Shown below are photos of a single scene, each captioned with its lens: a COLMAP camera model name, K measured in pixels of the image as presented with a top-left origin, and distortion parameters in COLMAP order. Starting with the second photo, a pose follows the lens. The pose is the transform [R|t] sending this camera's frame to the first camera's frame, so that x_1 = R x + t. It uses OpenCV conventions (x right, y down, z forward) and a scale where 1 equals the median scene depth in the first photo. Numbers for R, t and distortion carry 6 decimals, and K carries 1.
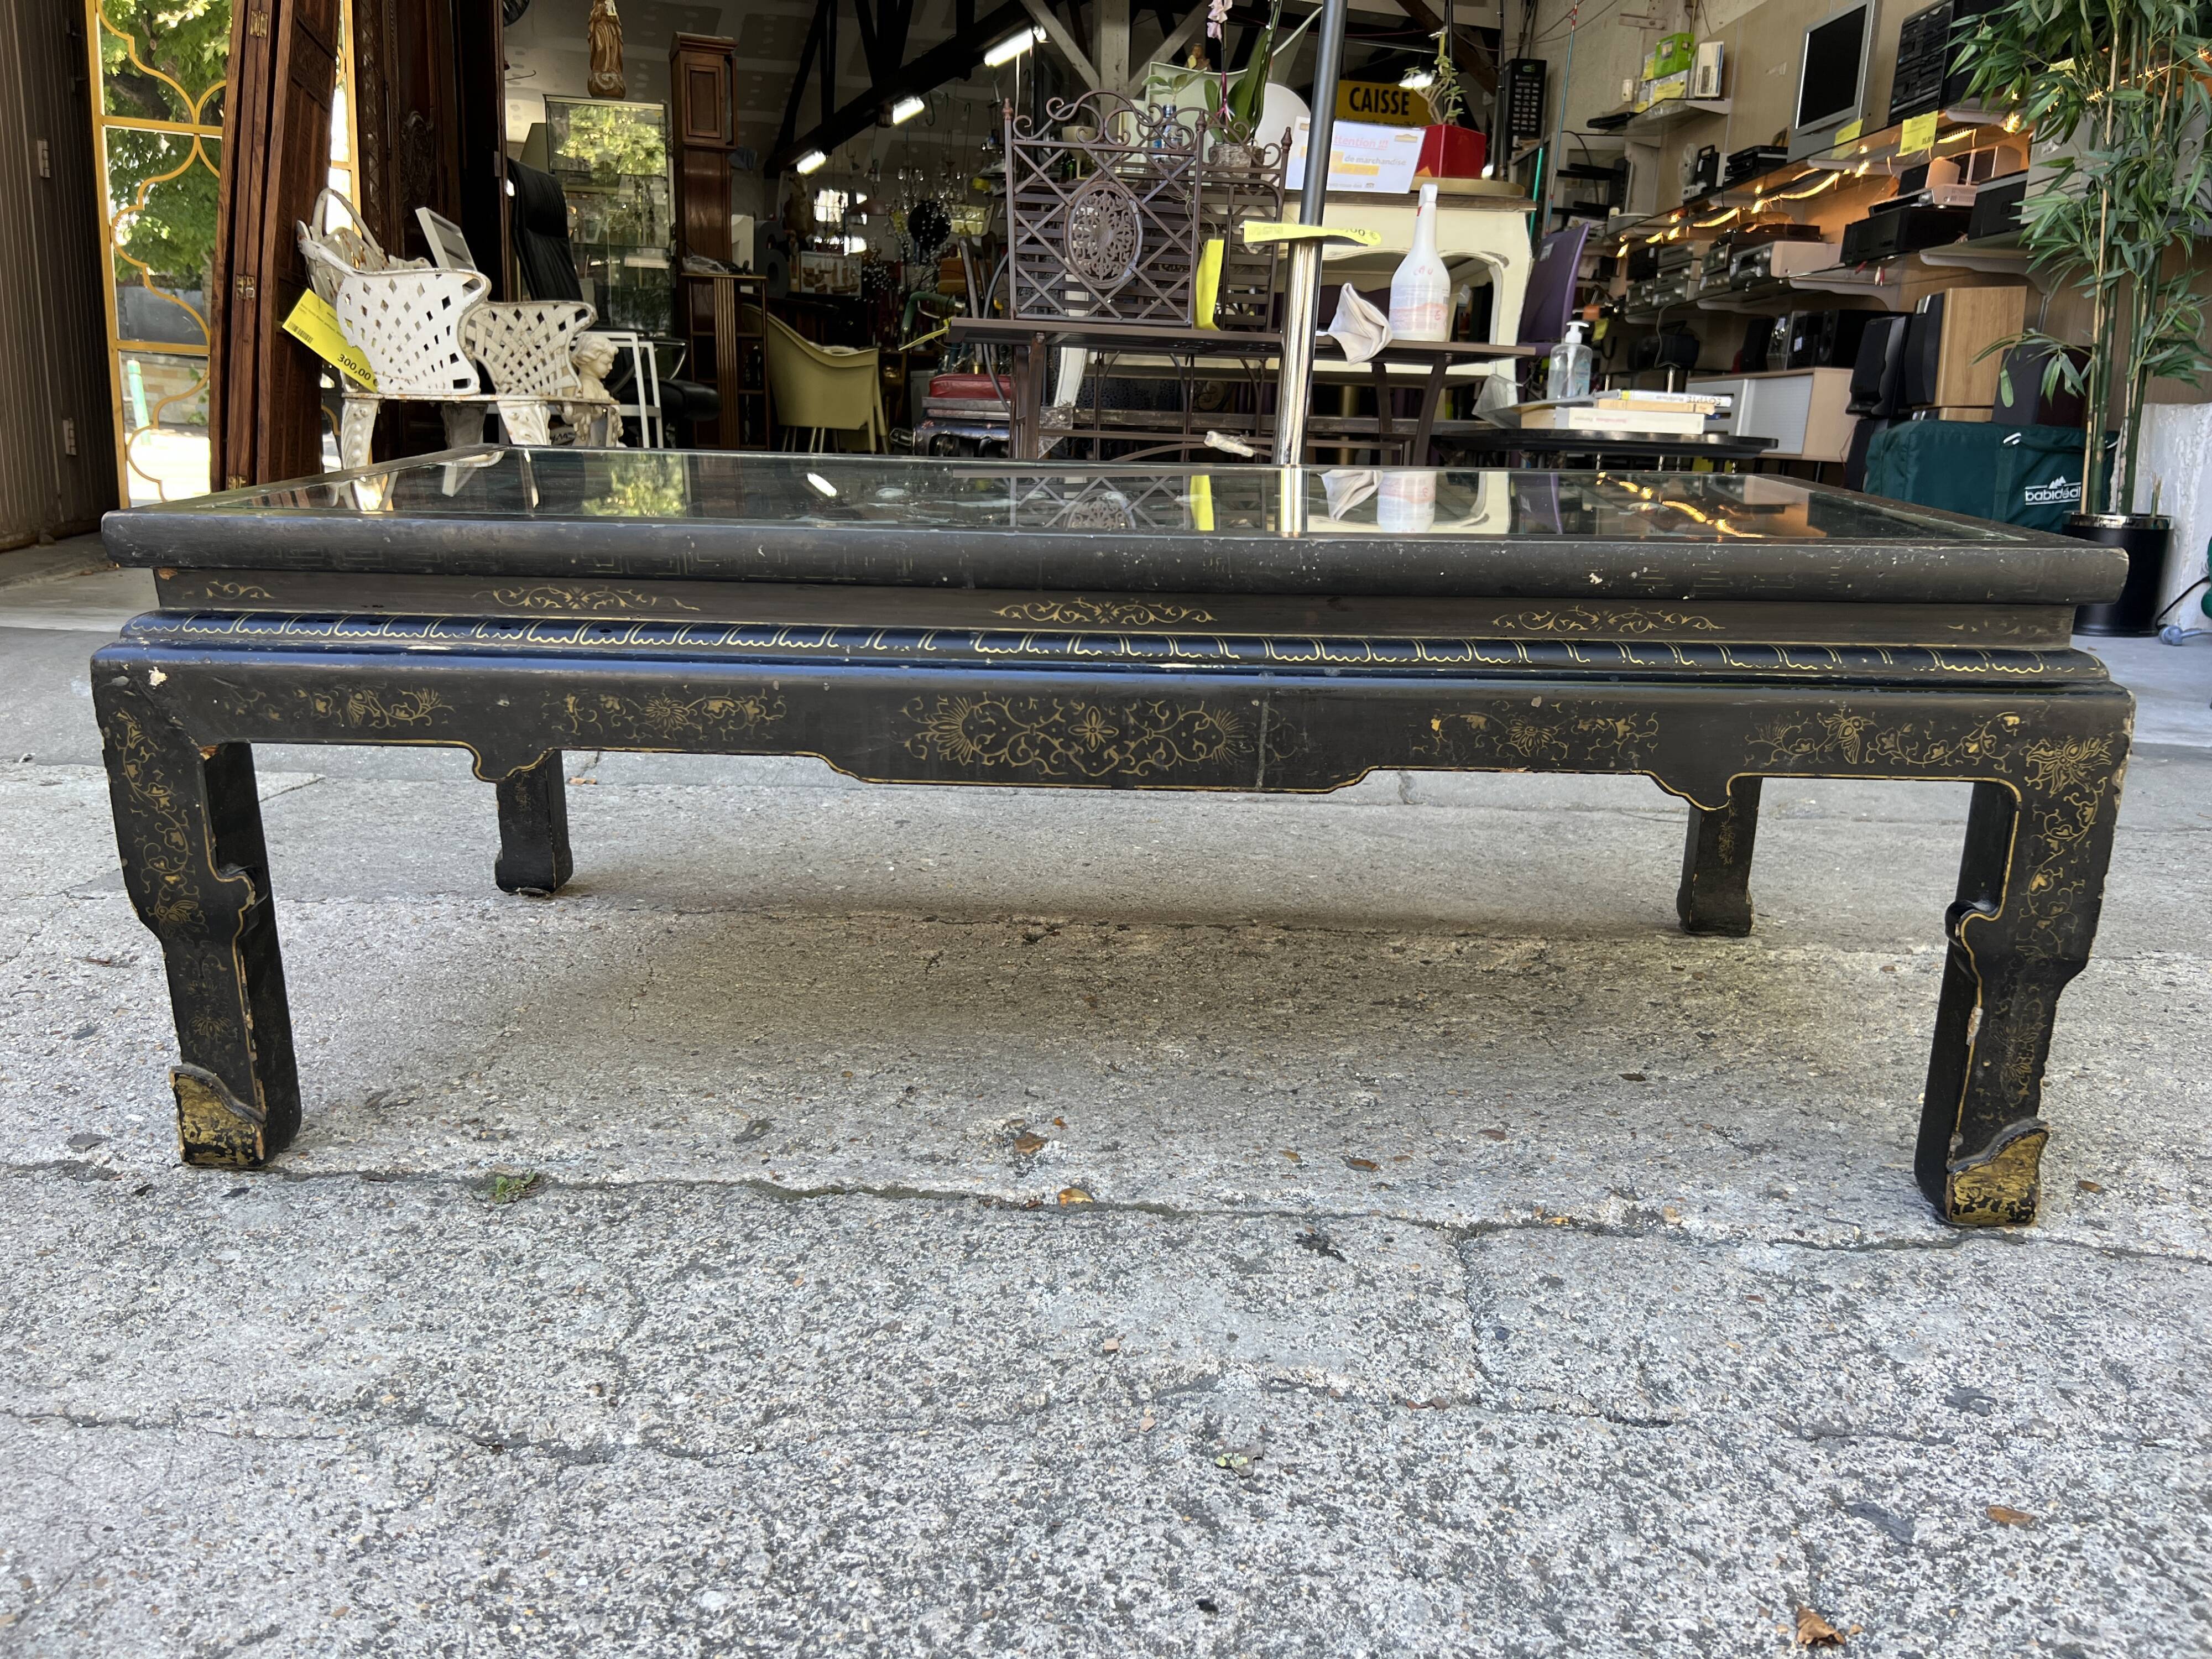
lens RADIAL K [[1689.8, 0, 1115.7], [0, 1689.8, 815.4], [0, 0, 1]] dist [0.044915, -0.060074]
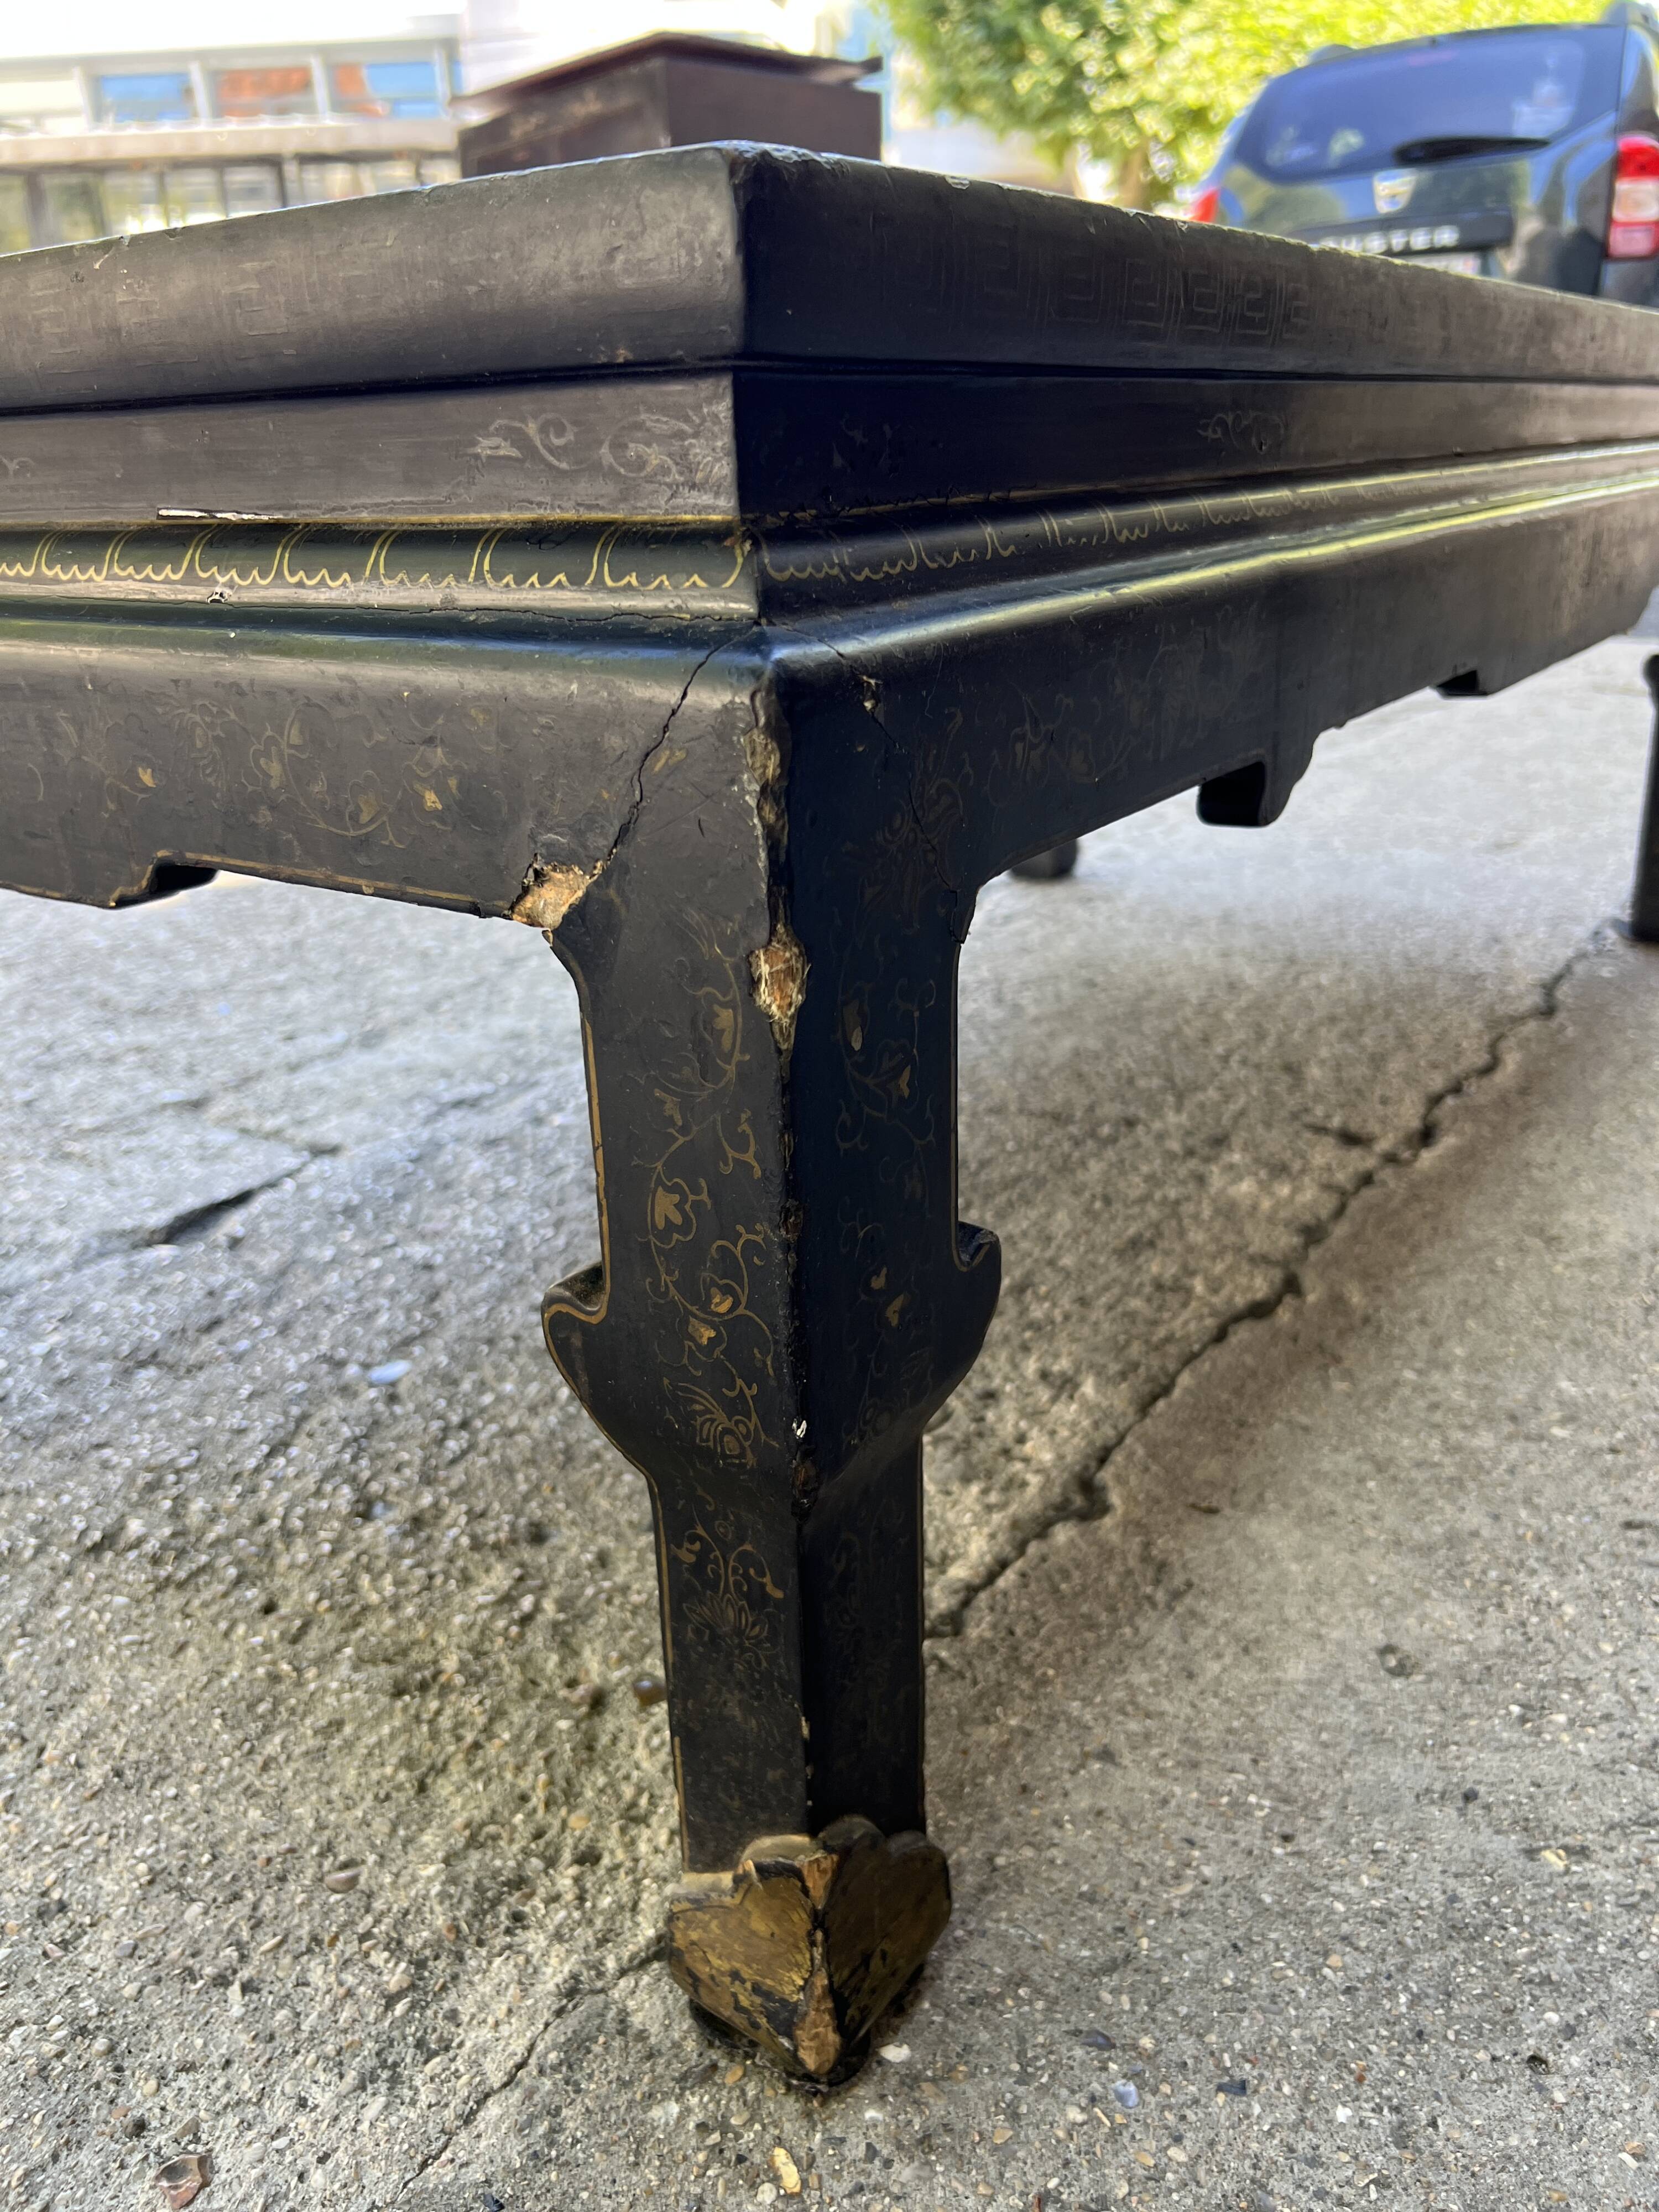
lens RADIAL K [[1689.8, 0, 823.5], [0, 1689.8, 1108.8], [0, 0, 1]] dist [0.044915, -0.060074]
pose [[-0.538936, 0.307320, -0.784284, 0.819449], [-0.206685, 0.854363, 0.476808, -0.294191], [0.816596, 0.419069, -0.396929, 1.639932]]
